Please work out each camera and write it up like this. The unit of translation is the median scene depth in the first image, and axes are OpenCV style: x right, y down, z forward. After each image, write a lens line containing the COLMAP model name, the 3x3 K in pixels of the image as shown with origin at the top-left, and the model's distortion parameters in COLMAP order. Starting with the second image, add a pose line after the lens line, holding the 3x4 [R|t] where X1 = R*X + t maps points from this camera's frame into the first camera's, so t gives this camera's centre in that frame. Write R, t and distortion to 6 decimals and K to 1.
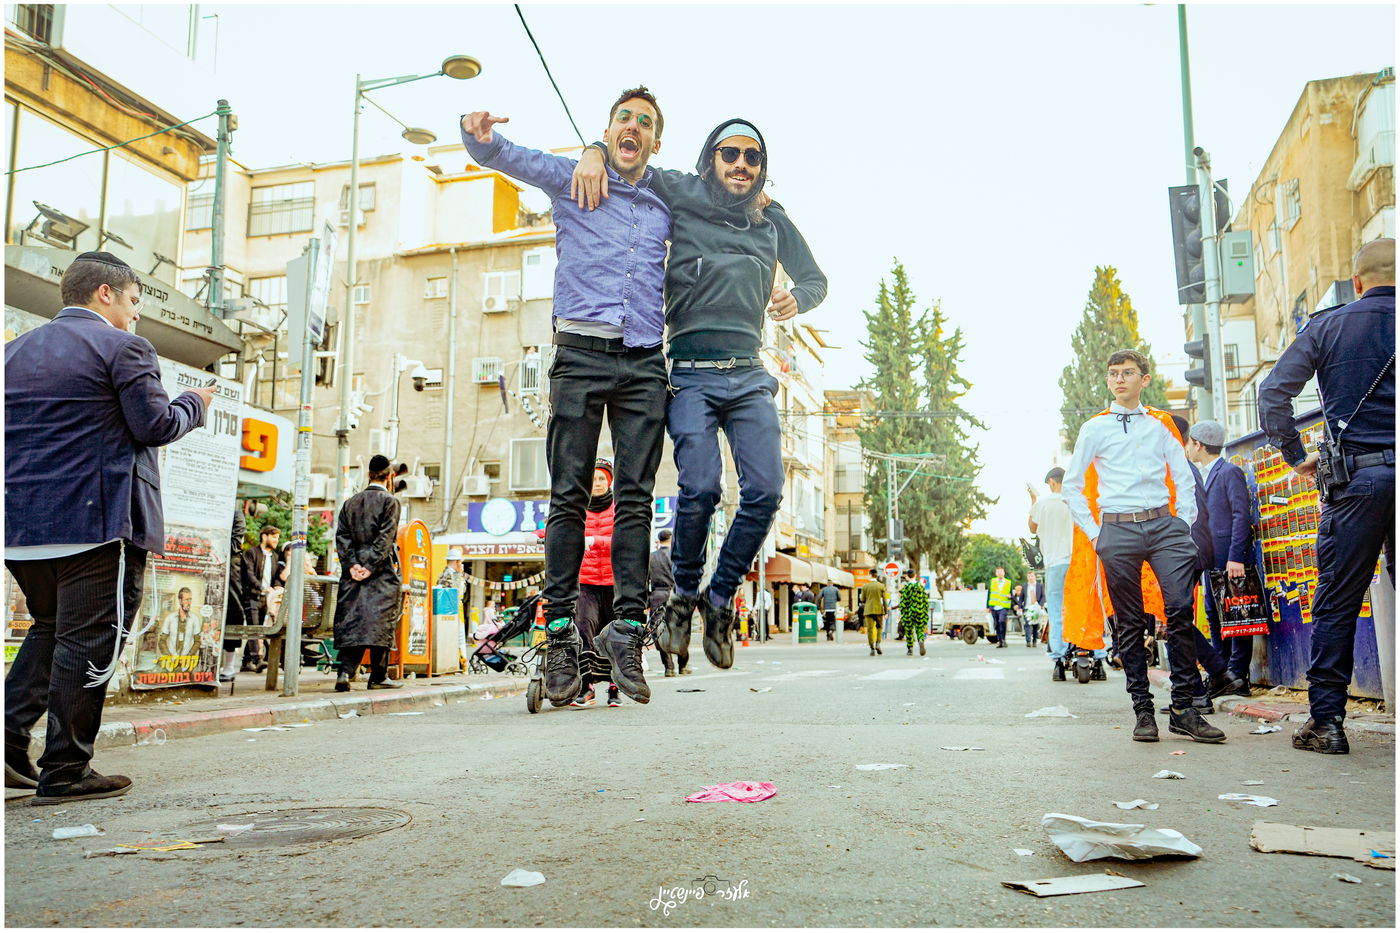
lens RADIAL K [[1128.2, 0, 699.7], [0, 1128.2, 474.8], [0, 0, 1]] dist [-0.010387, 0.051026]
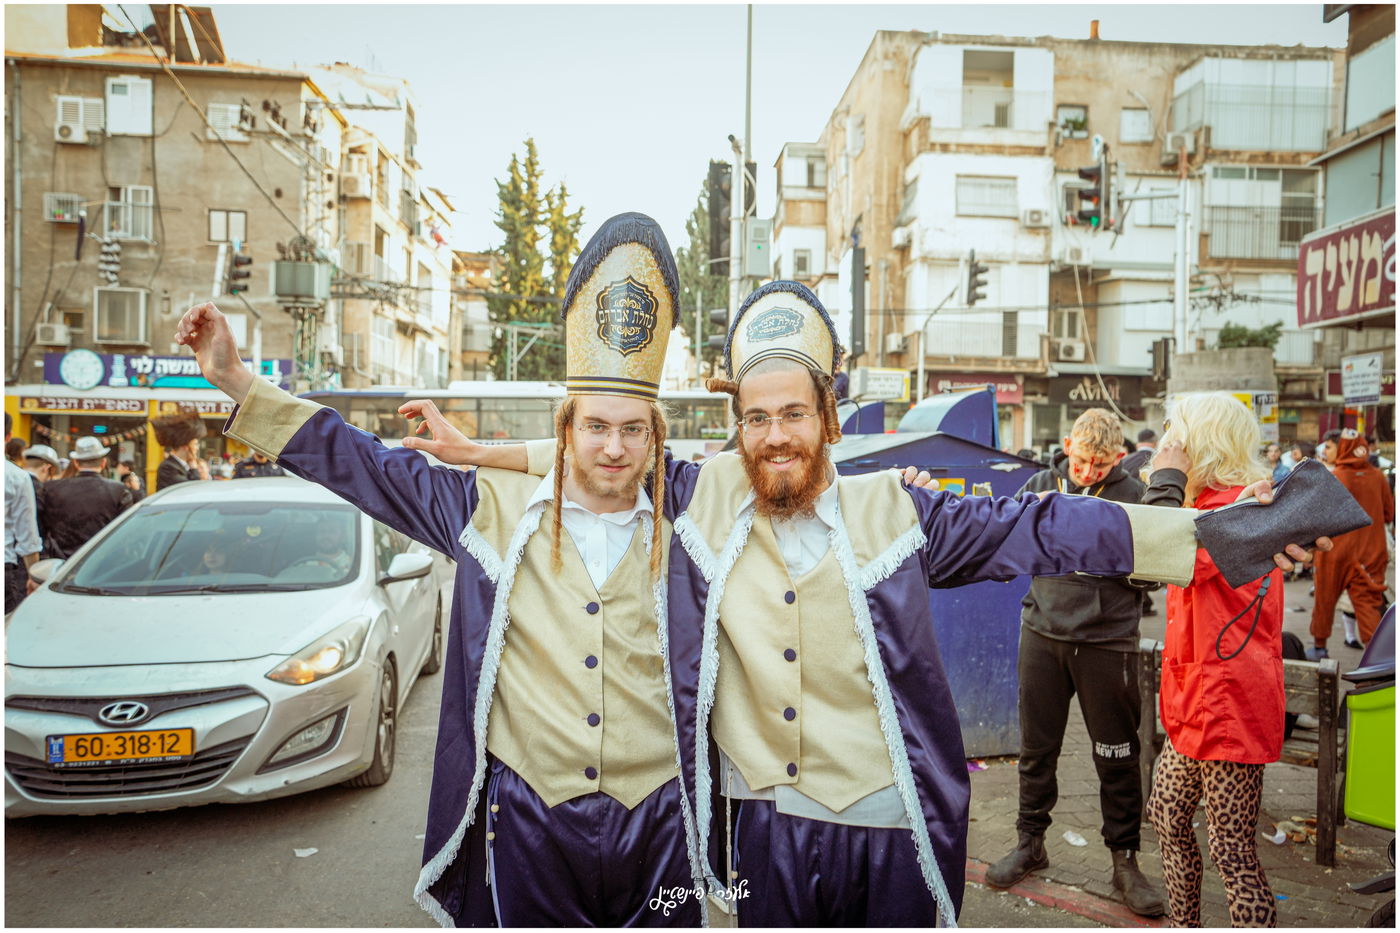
lens RADIAL K [[1029.8, 0, 707.0], [0, 1029.8, 474.1], [0, 0, 1]] dist [-0.013459, 0.063115]
pose [[0.942447, 0.014218, 0.334054, 0.021679], [-0.063414, 0.988562, 0.136832, -0.023002], [-0.328288, -0.150140, 0.932569, 0.008863]]
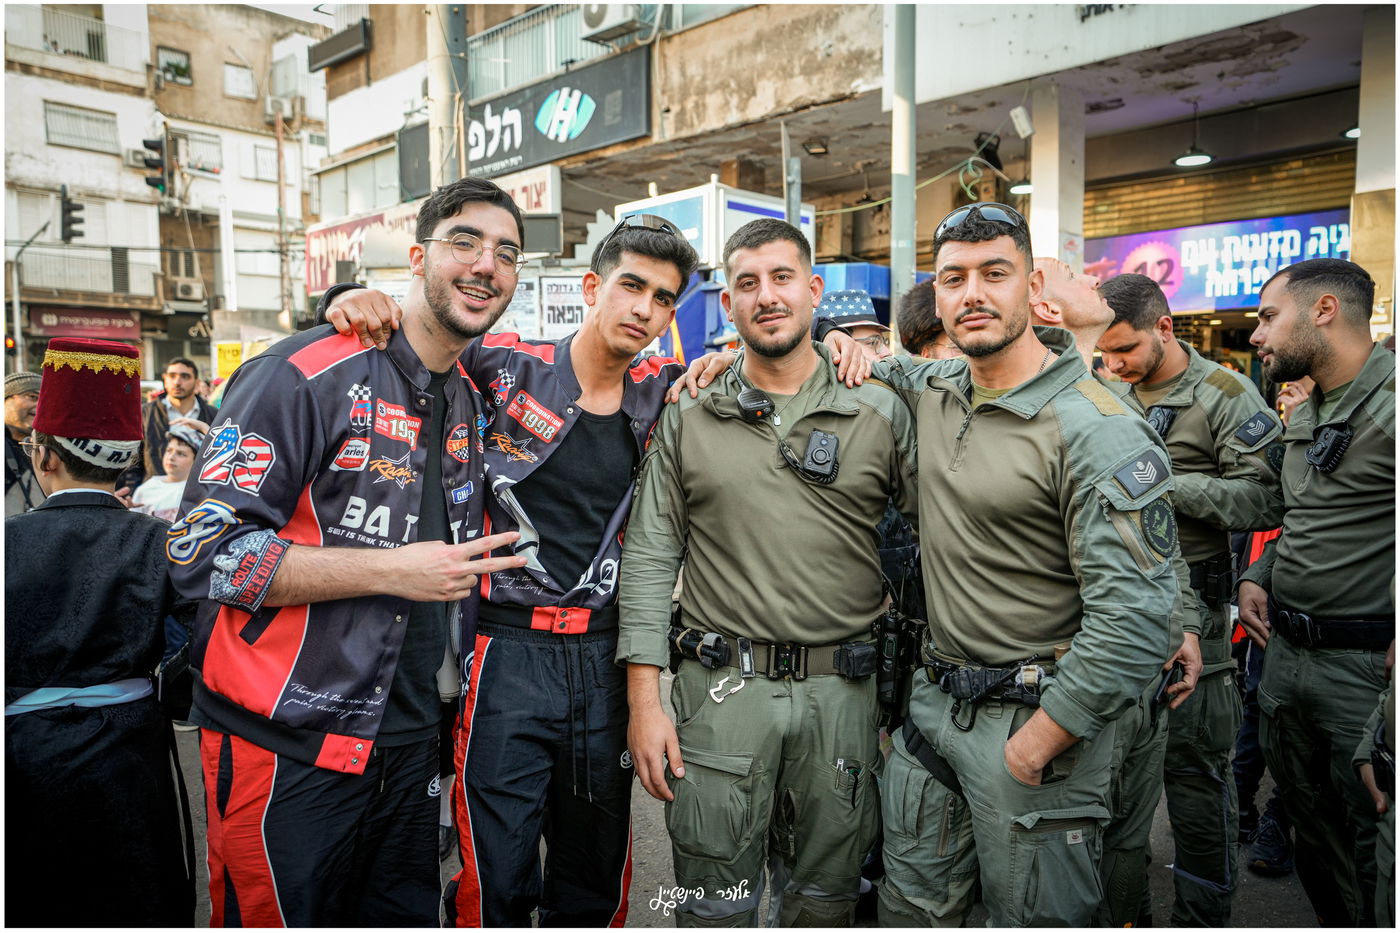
lens RADIAL K [[1052.4, 0, 701.4], [0, 1052.4, 467.8], [0, 0, 1]] dist [-0.008039, 0.061625]
pose [[0.469822, -0.060775, 0.880667, -0.016694], [-0.110782, 0.985681, 0.127123, -0.037860], [-0.875782, -0.157287, 0.456362, -0.102606]]
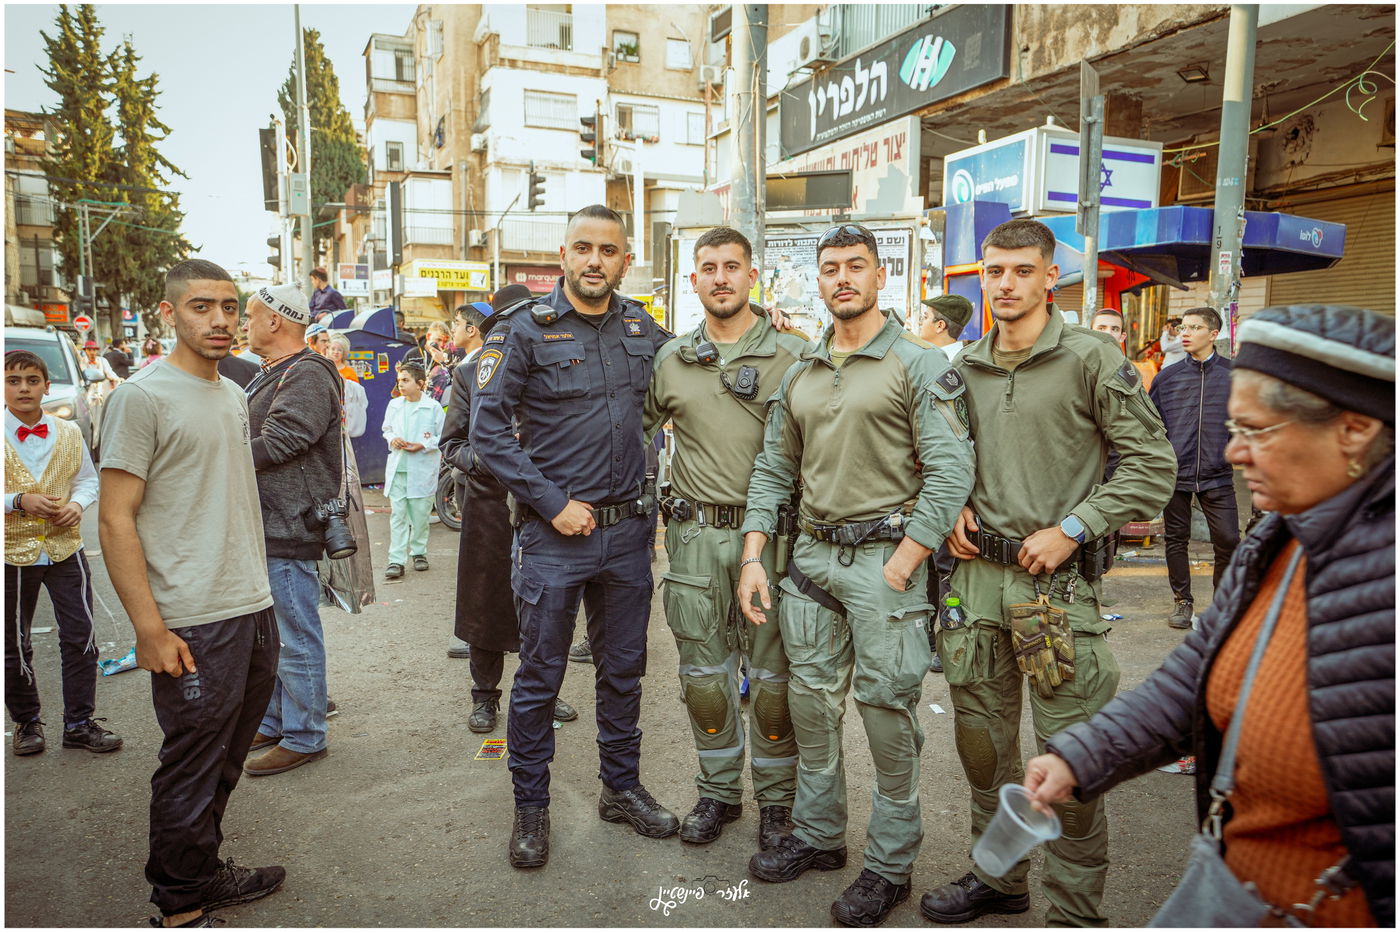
lens RADIAL K [[1052.4, 0, 702.7], [0, 1052.4, 470.1], [0, 0, 1]] dist [-0.008039, 0.061625]
pose [[0.777737, -0.064386, 0.625284, -0.007766], [-0.092315, 0.972255, 0.214936, -0.040868], [-0.621774, -0.224886, 0.750215, -0.127179]]
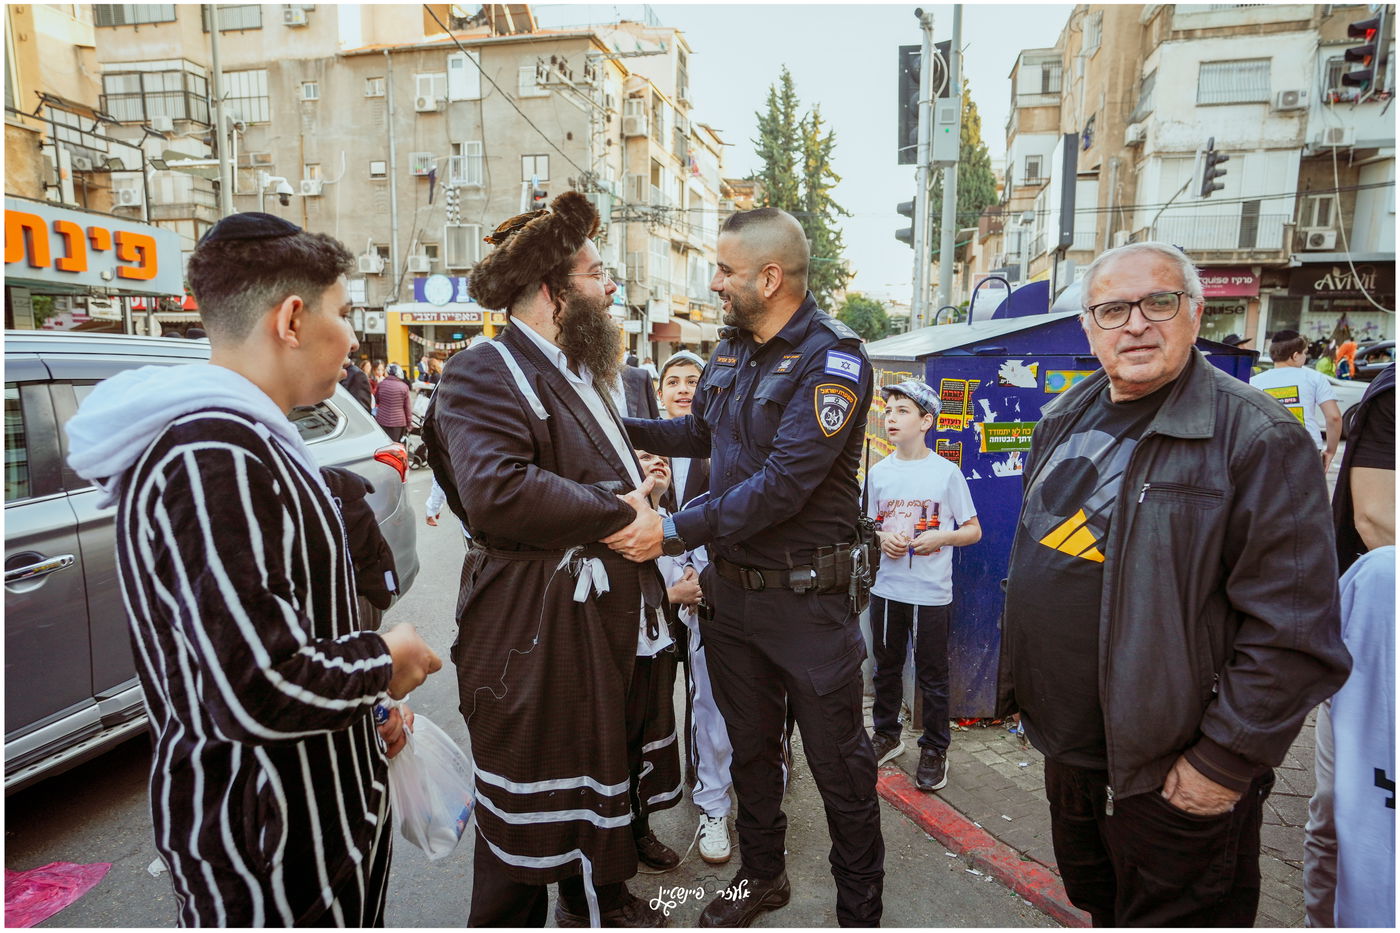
lens RADIAL K [[847.2, 0, 702.9], [0, 847.2, 476.2], [0, 0, 1]] dist [-0.037926, 0.043455]
pose [[0.998252, 0.001877, 0.059071, 0.045878], [-0.017928, 0.962017, 0.272400, -0.019354], [-0.056316, -0.272983, 0.960369, 0.036393]]
